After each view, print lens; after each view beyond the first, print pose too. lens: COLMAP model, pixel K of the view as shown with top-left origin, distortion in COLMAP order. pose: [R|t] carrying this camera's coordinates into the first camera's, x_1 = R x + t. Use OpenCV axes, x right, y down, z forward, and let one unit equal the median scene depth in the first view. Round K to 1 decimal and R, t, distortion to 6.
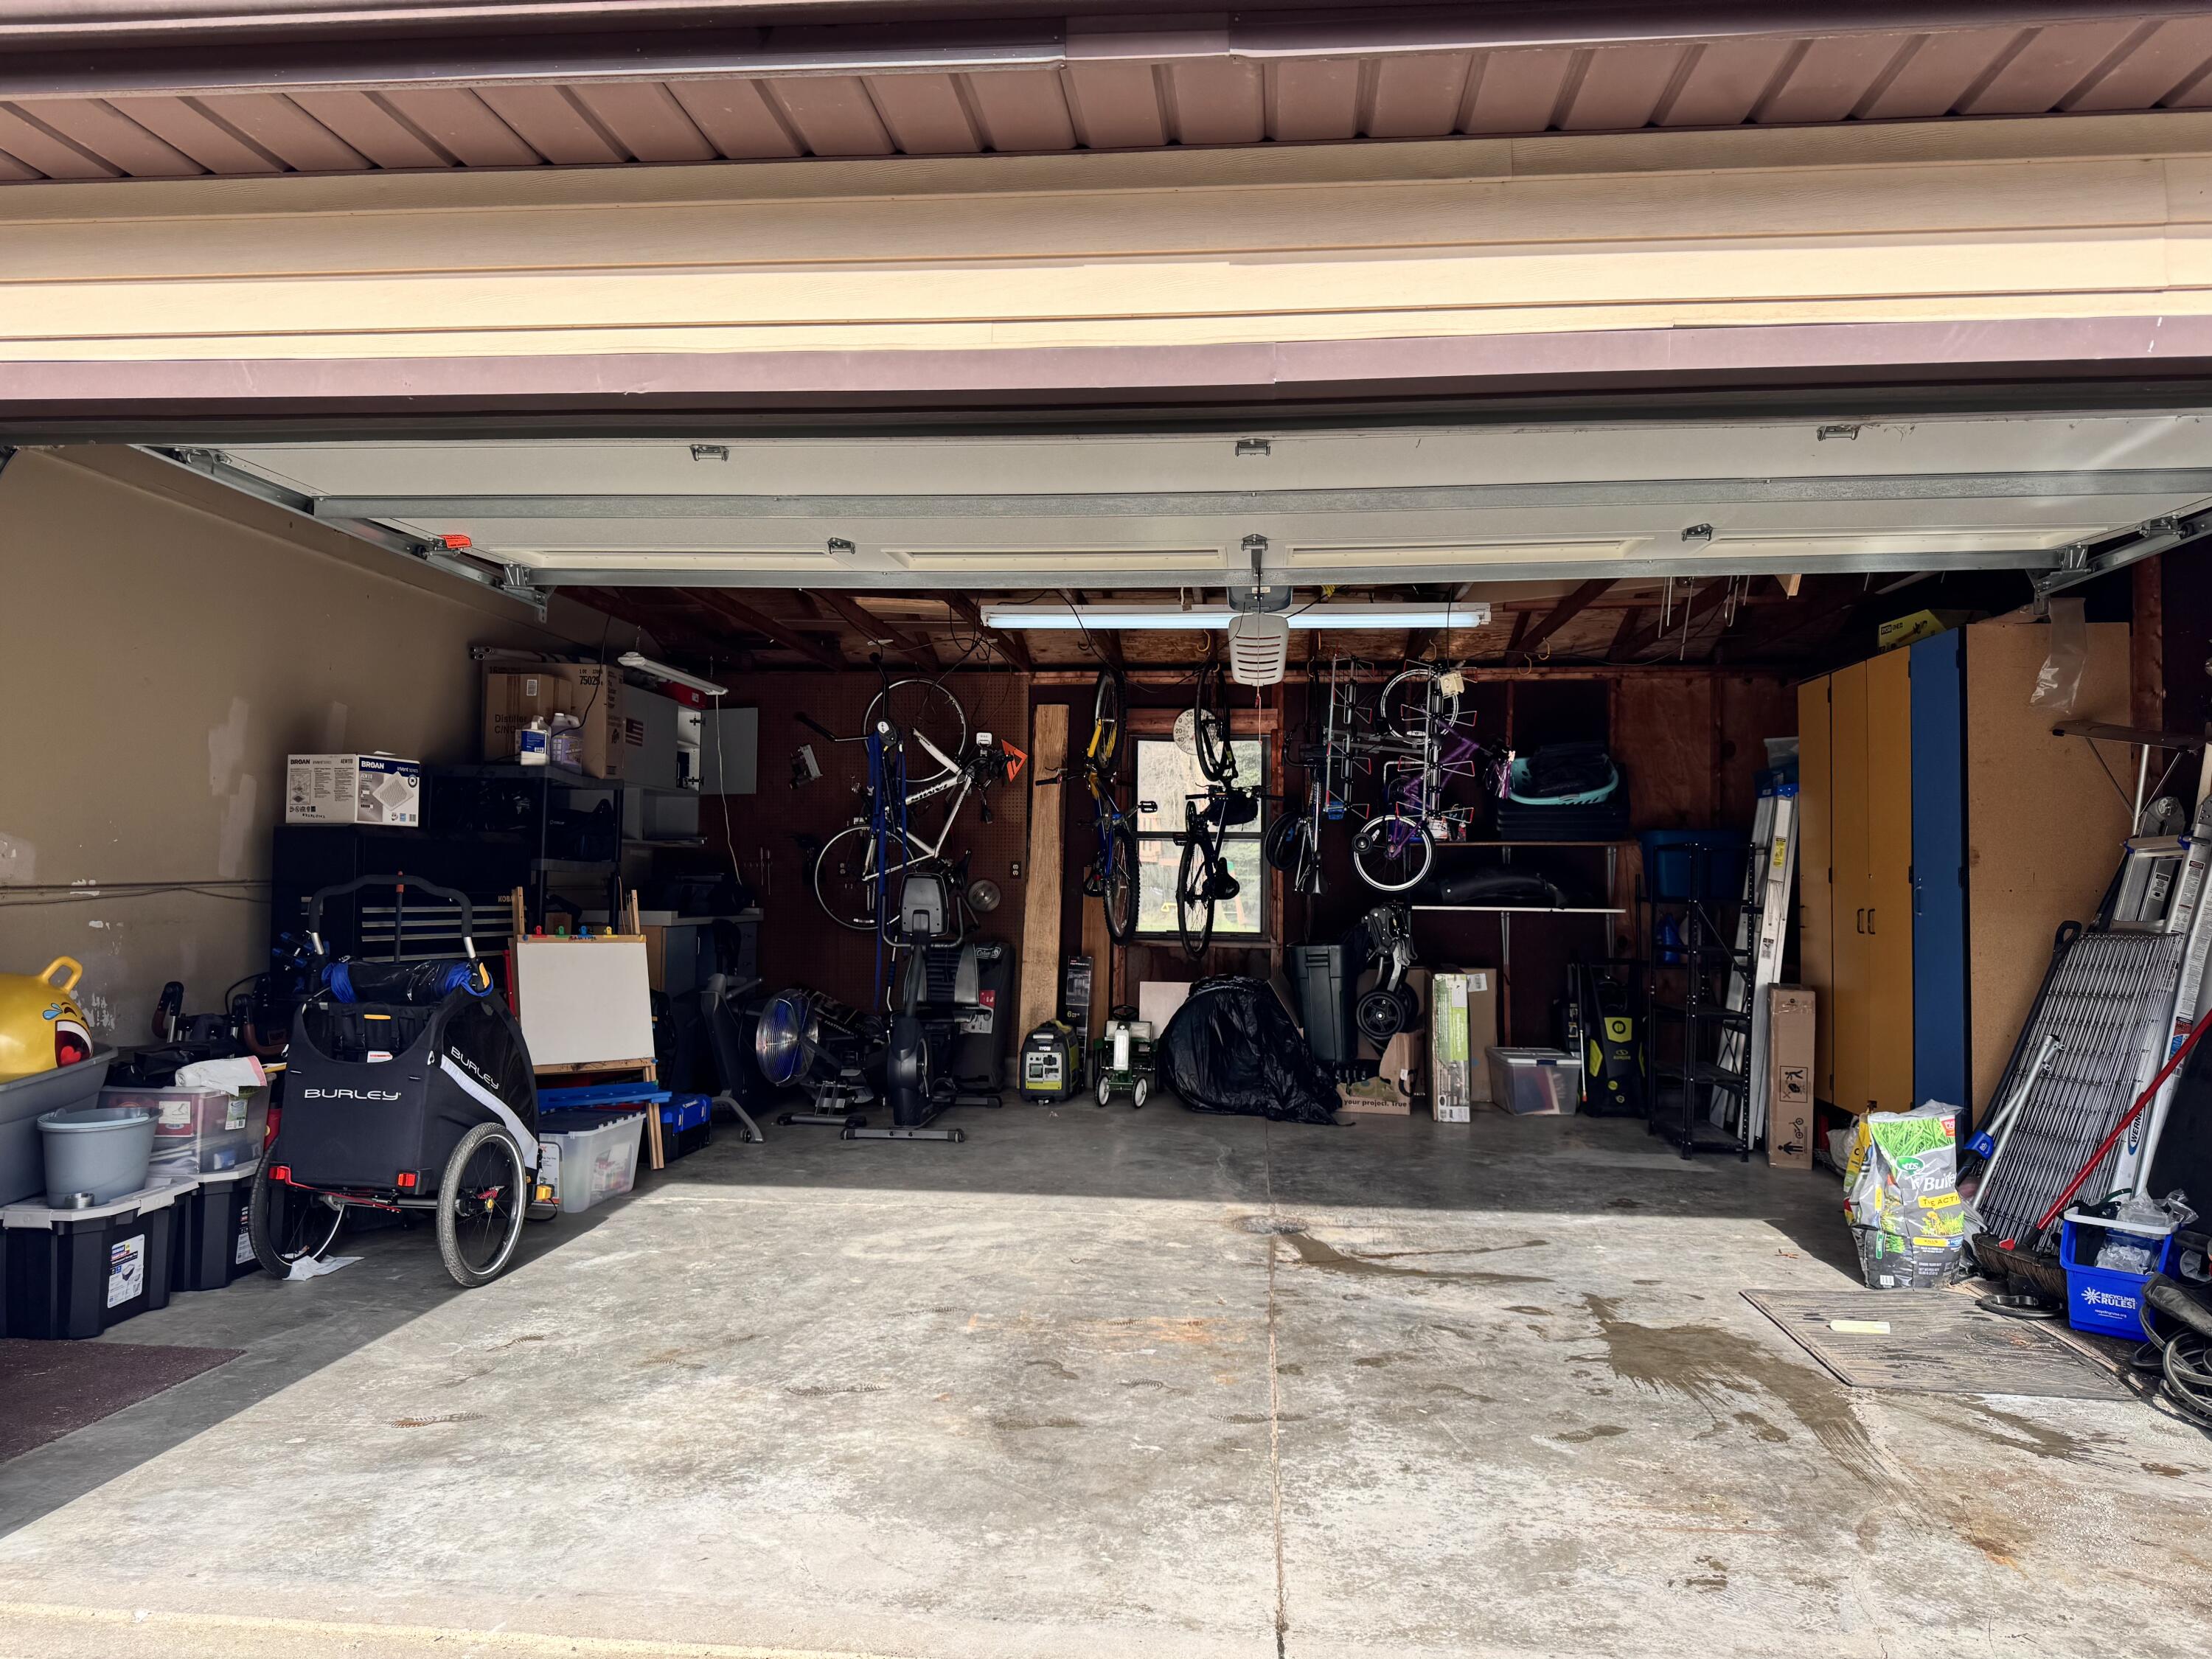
lens RADIAL K [[1531.3, 0, 1106.0], [0, 1531.3, 829.5], [0, 0, 1]] dist [0.053189, -0.000640]
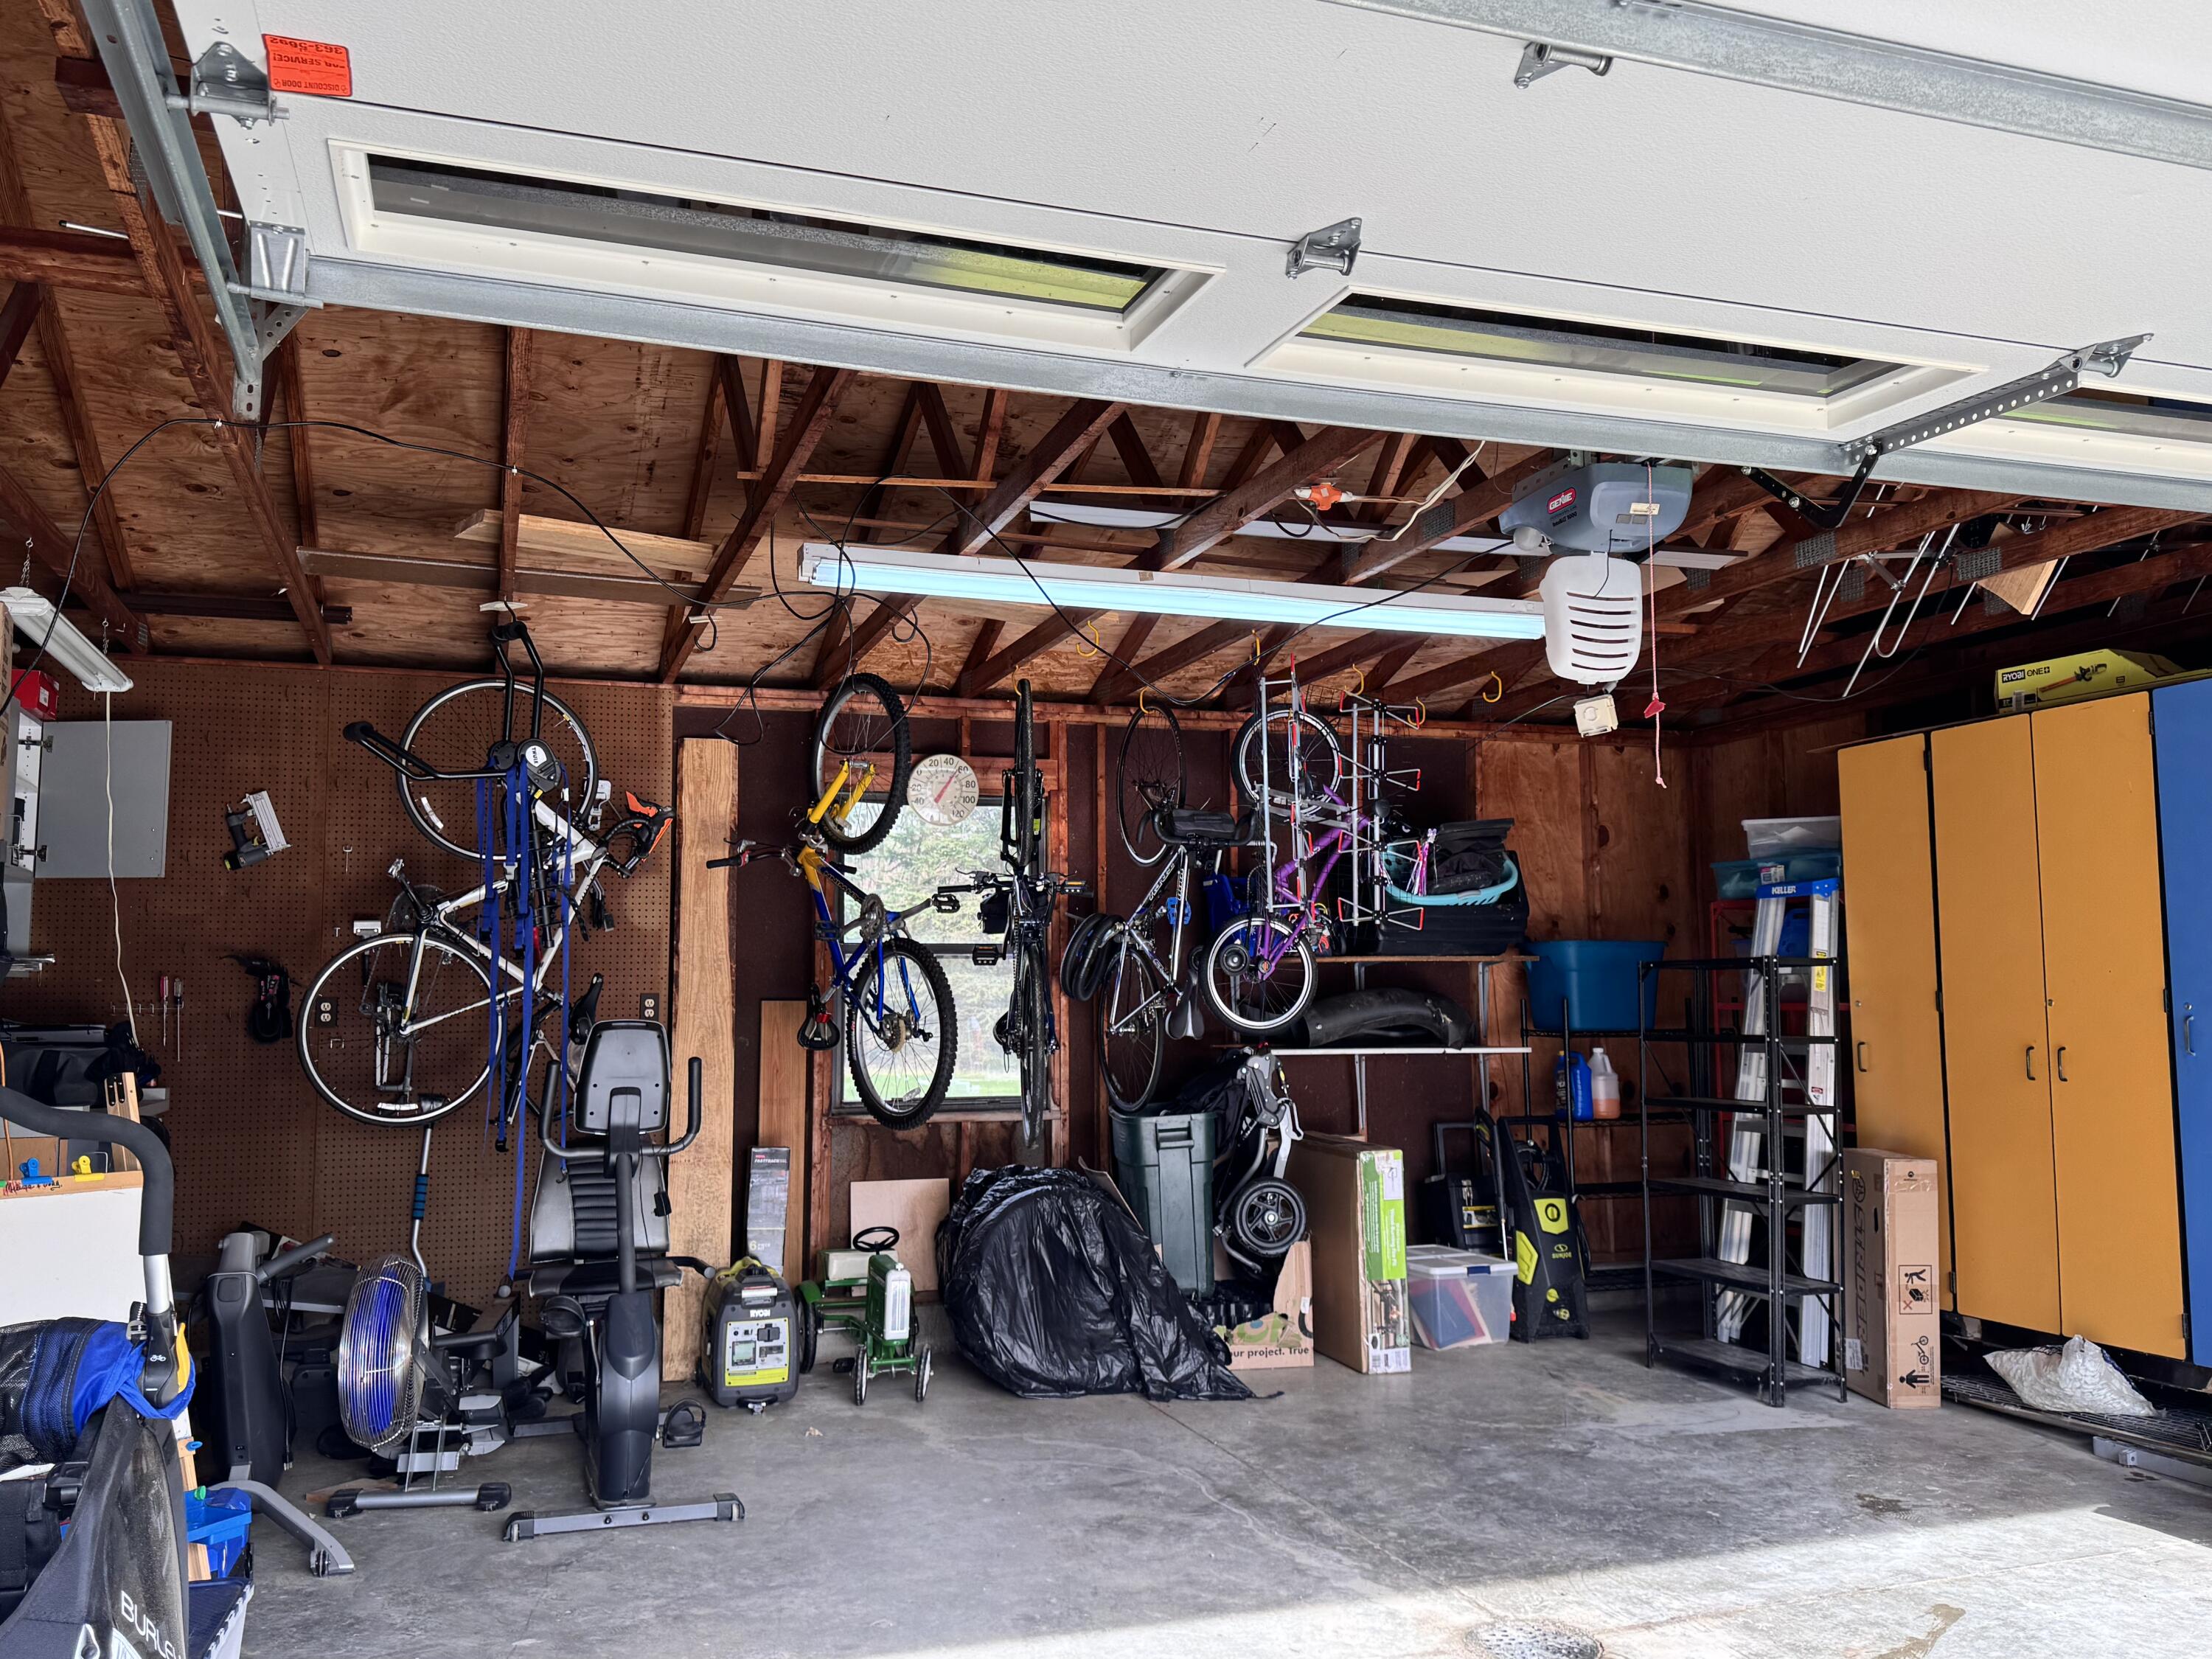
lens RADIAL K [[1844.9, 0, 1198.9], [0, 1844.9, 830.9], [0, 0, 1]] dist [0.158041, -0.349725]
pose [[0.908648, 0.022816, 0.416938, -0.189729], [0.002129, 0.998240, -0.059265, 0.000487], [-0.417556, 0.054738, 0.907001, 0.263693]]
